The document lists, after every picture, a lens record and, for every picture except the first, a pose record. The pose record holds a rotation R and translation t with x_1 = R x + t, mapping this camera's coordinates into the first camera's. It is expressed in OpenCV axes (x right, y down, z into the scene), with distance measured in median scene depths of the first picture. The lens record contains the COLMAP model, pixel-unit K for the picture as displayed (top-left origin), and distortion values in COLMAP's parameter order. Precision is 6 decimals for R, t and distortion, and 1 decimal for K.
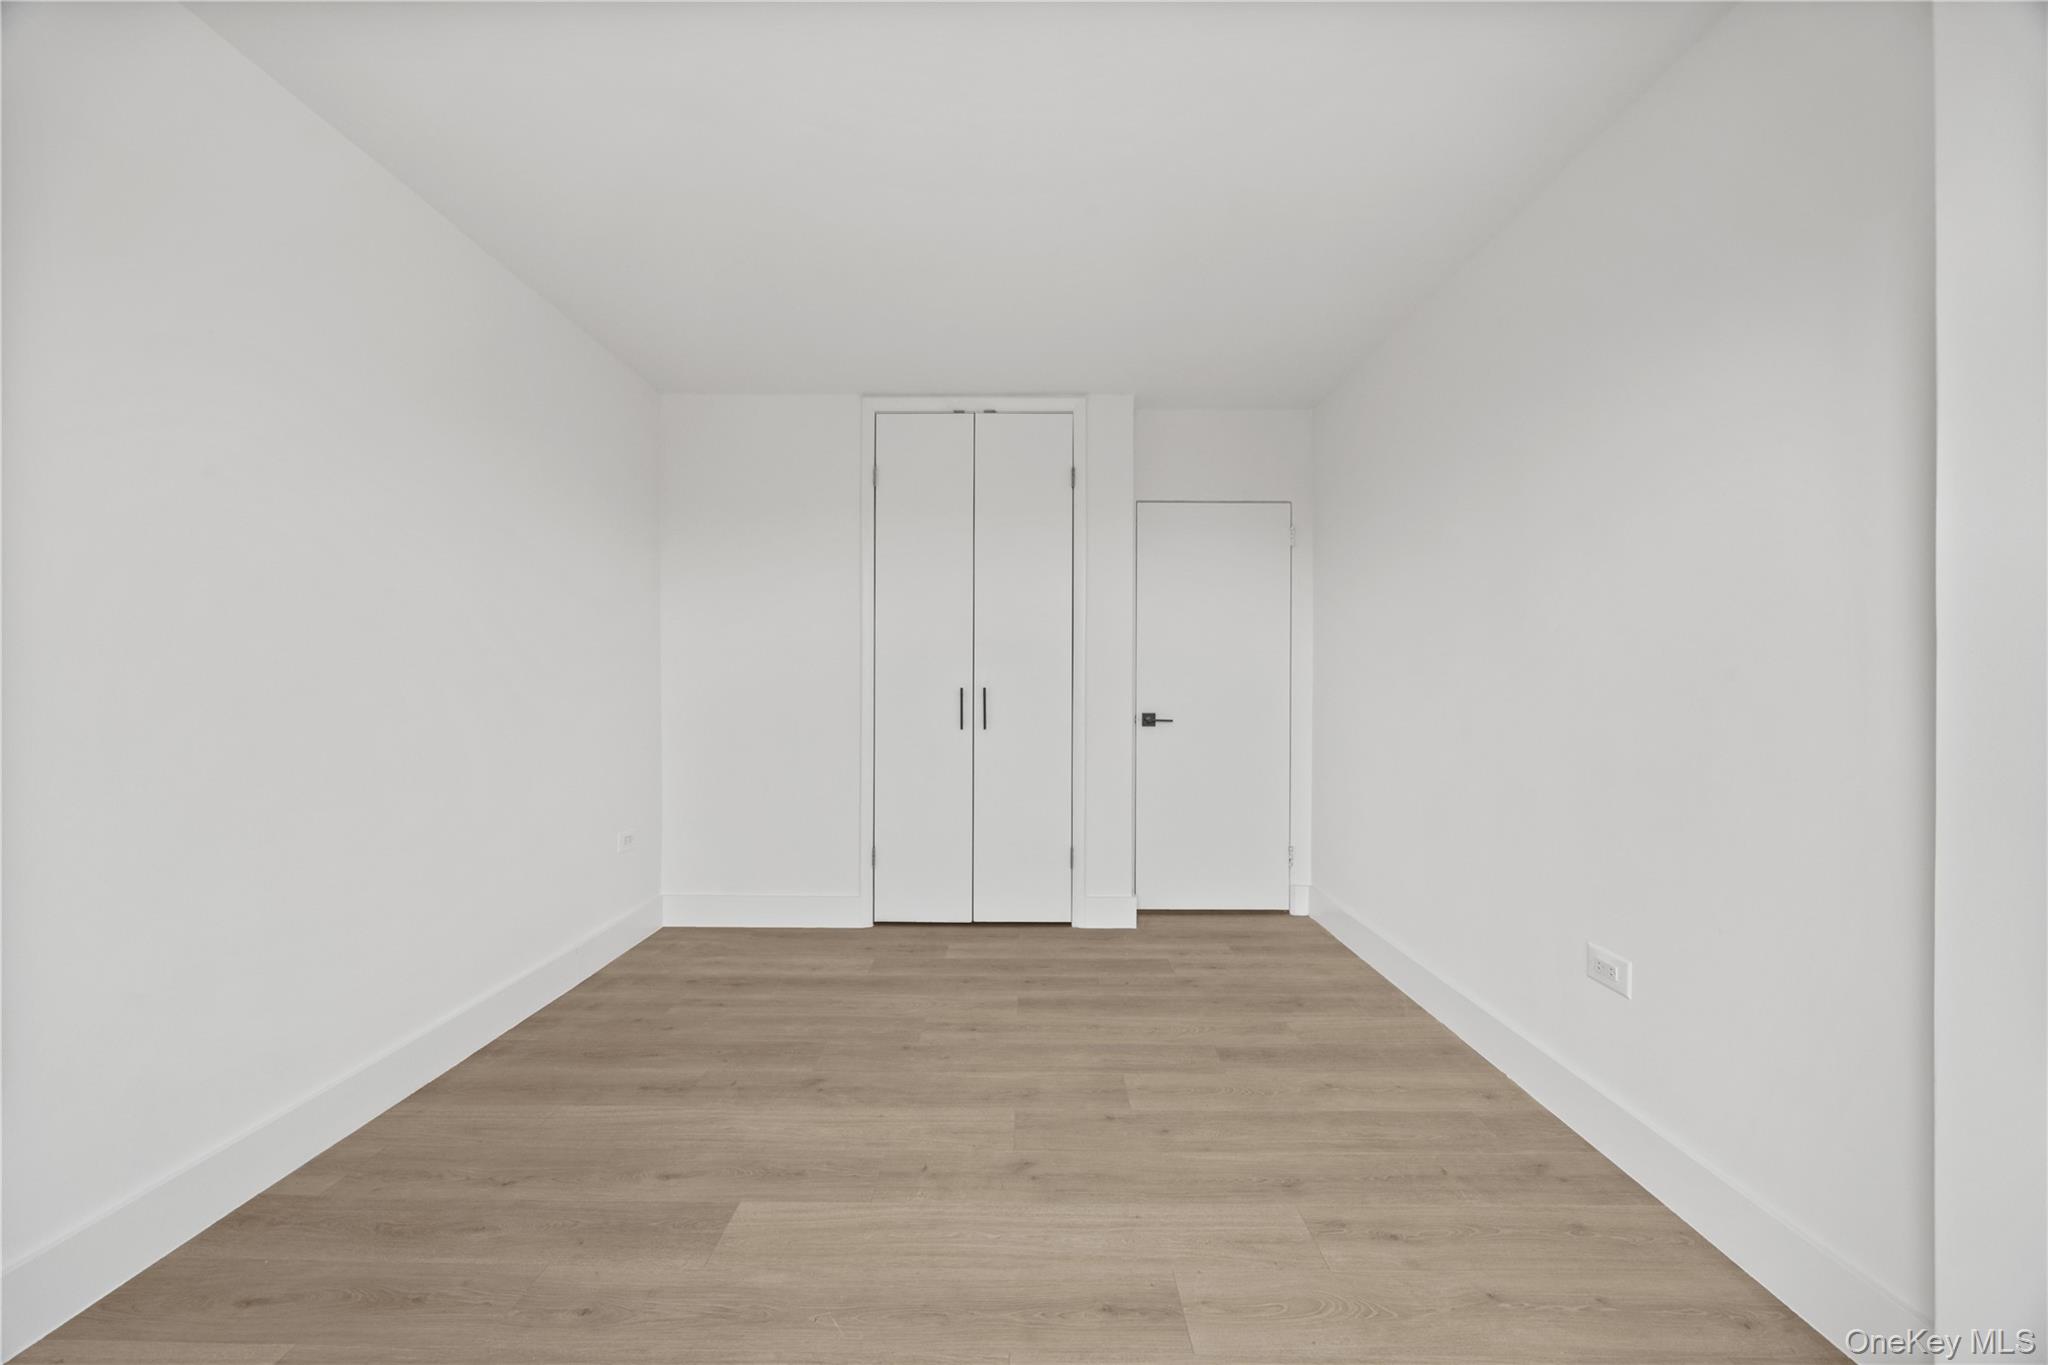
lens RADIAL K [[788.5, 0, 1021.3], [0, 788.5, 674.9], [0, 0, 1]] dist [-0.000913, -0.000272]
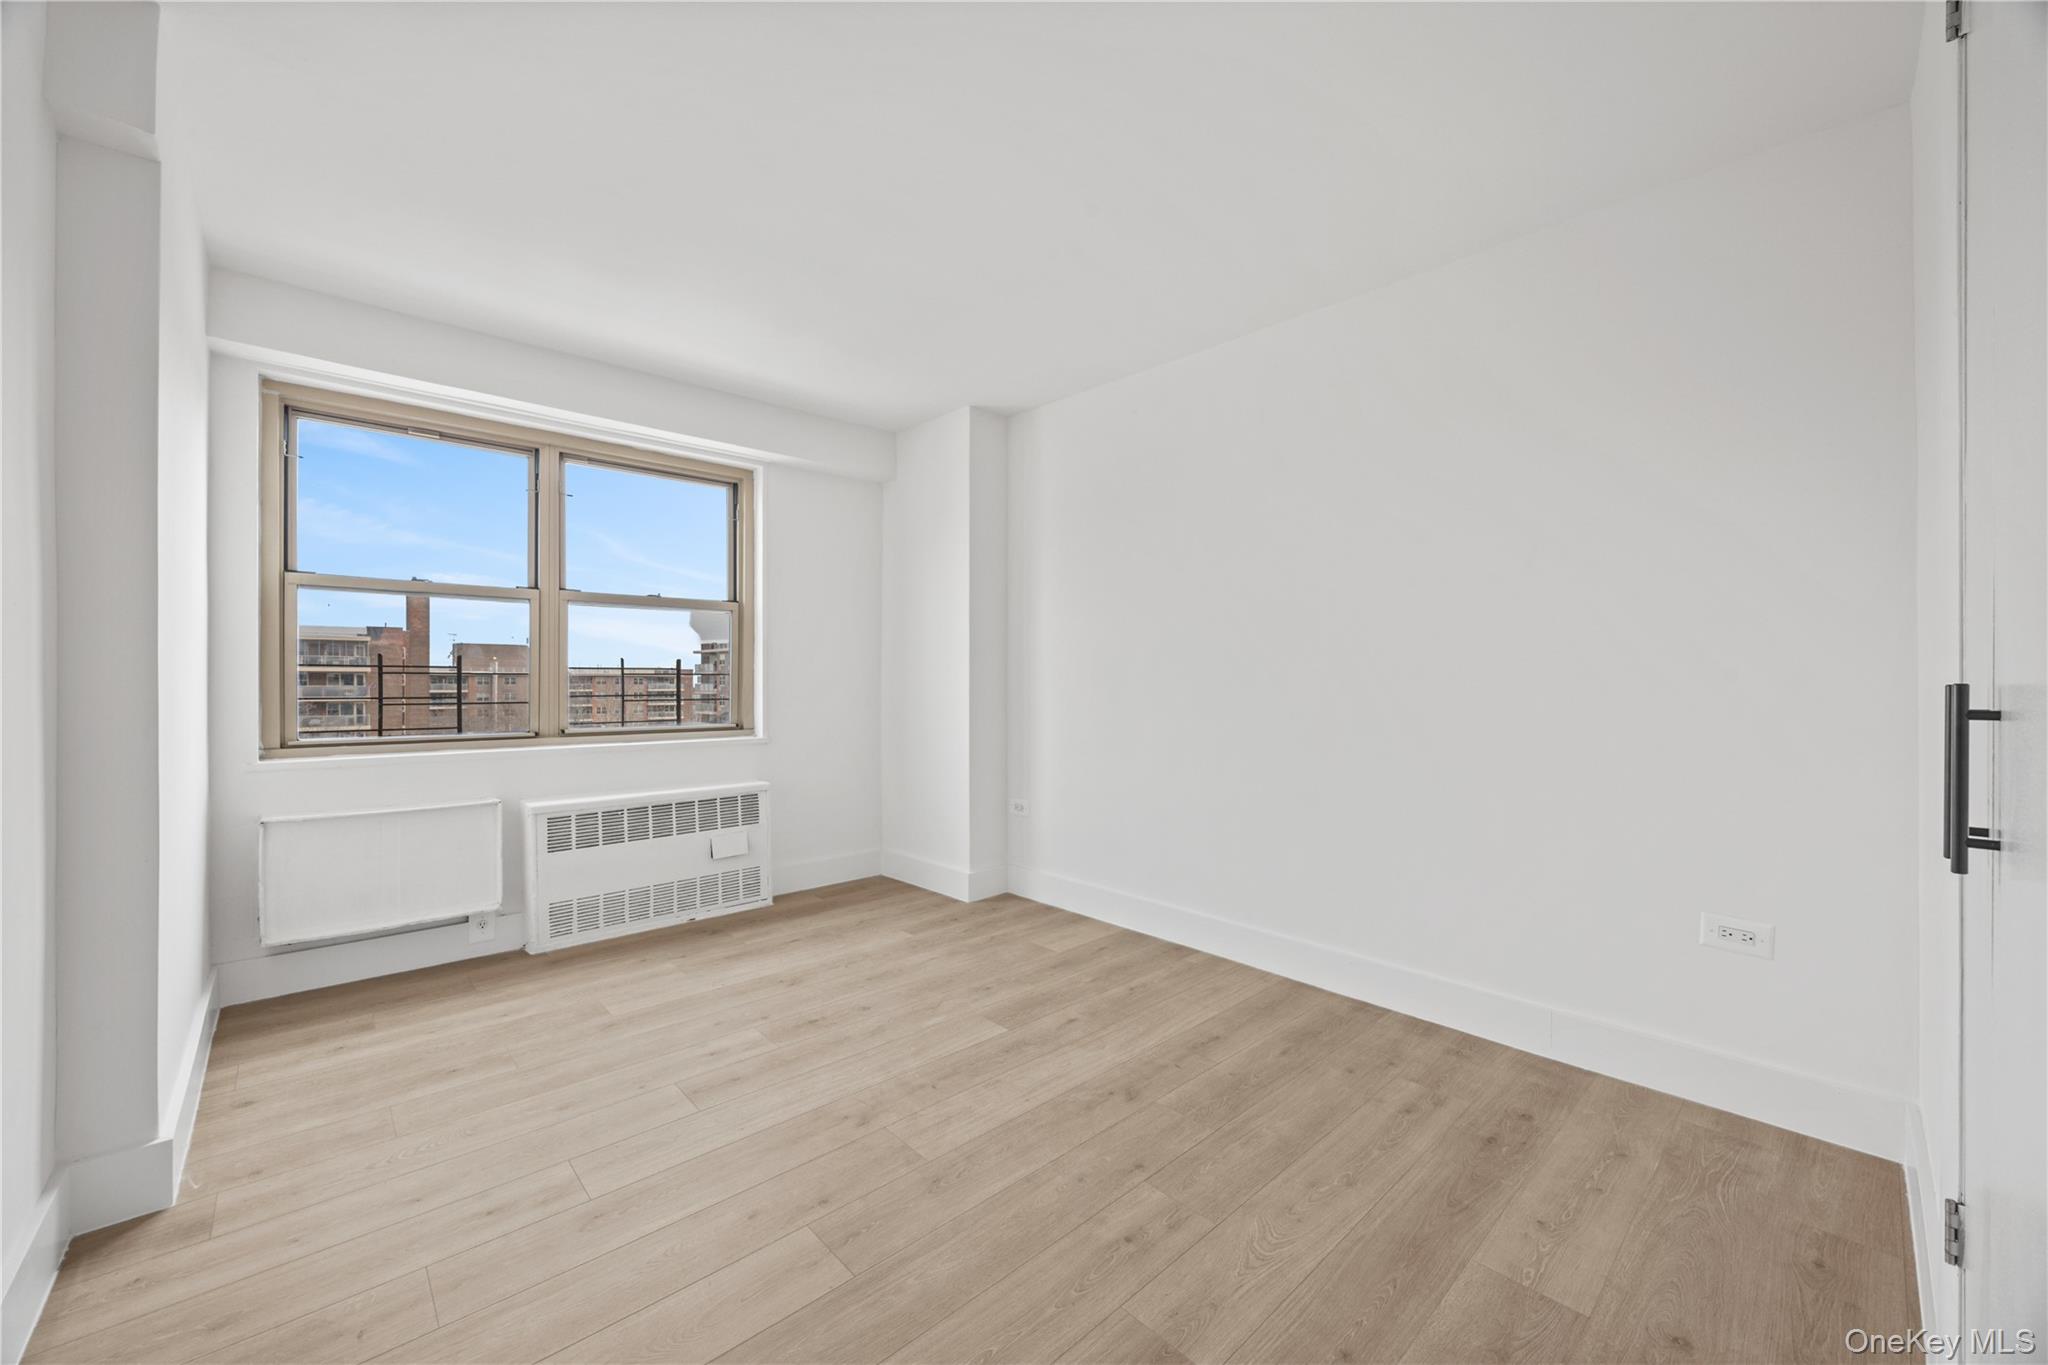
lens RADIAL K [[788.5, 0, 1021.3], [0, 788.5, 674.9], [0, 0, 1]] dist [-0.000913, -0.000272]
pose [[-0.735421, -0.012136, -0.677502, 0.474783], [0.002981, 0.999772, -0.021145, 0.030103], [0.677604, -0.017571, -0.735217, 1.589778]]
